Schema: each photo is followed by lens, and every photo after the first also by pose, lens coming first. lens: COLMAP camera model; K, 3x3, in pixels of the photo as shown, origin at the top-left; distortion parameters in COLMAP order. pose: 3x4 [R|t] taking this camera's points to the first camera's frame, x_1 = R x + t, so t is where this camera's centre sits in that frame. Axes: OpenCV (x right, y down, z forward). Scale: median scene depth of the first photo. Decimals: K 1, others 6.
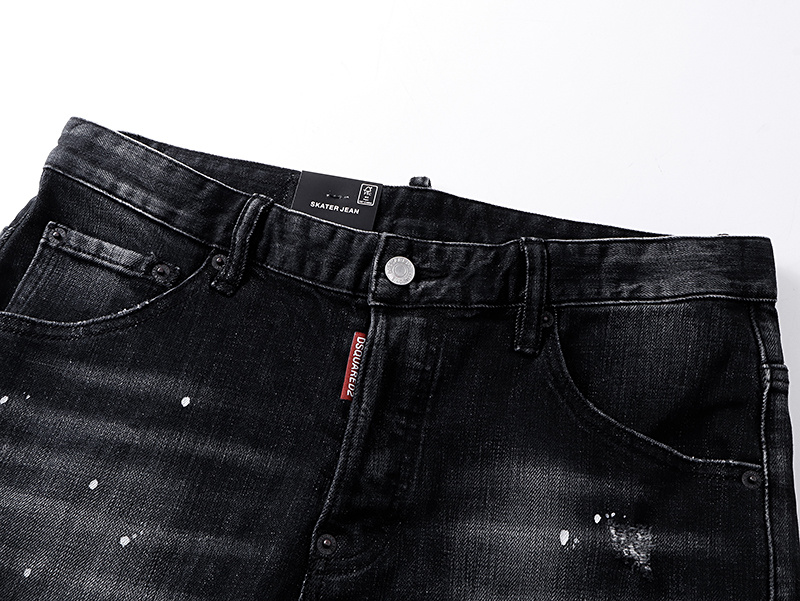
lens RADIAL K [[758.2, 0, 400.0], [0, 758.2, 300.5], [0, 0, 1]] dist [-0.000419, 0.014669]
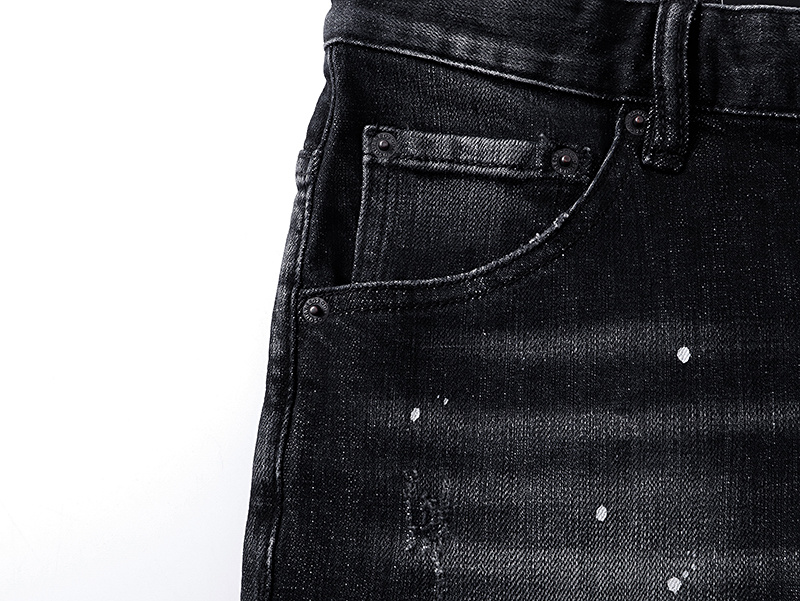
lens RADIAL K [[758.2, 0, 400.0], [0, 758.2, 300.5], [0, 0, 1]] dist [-0.000419, 0.014669]
pose [[0.967026, -0.223719, -0.121697, -0.398340], [0.245002, 0.947667, 0.204701, -0.090959], [0.069533, -0.227767, 0.971230, 0.356217]]
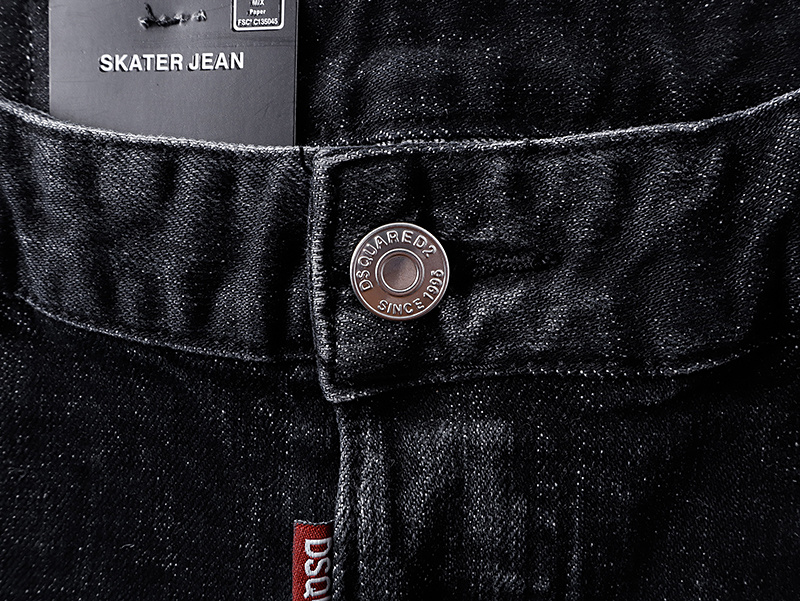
lens RADIAL K [[758.2, 0, 400.0], [0, 758.2, 300.5], [0, 0, 1]] dist [-0.000419, 0.014669]
pose [[0.973675, -0.160490, -0.161861, 0.047372], [0.213759, 0.889461, 0.403939, -0.151288], [0.079140, -0.427905, 0.900352, 0.721194]]
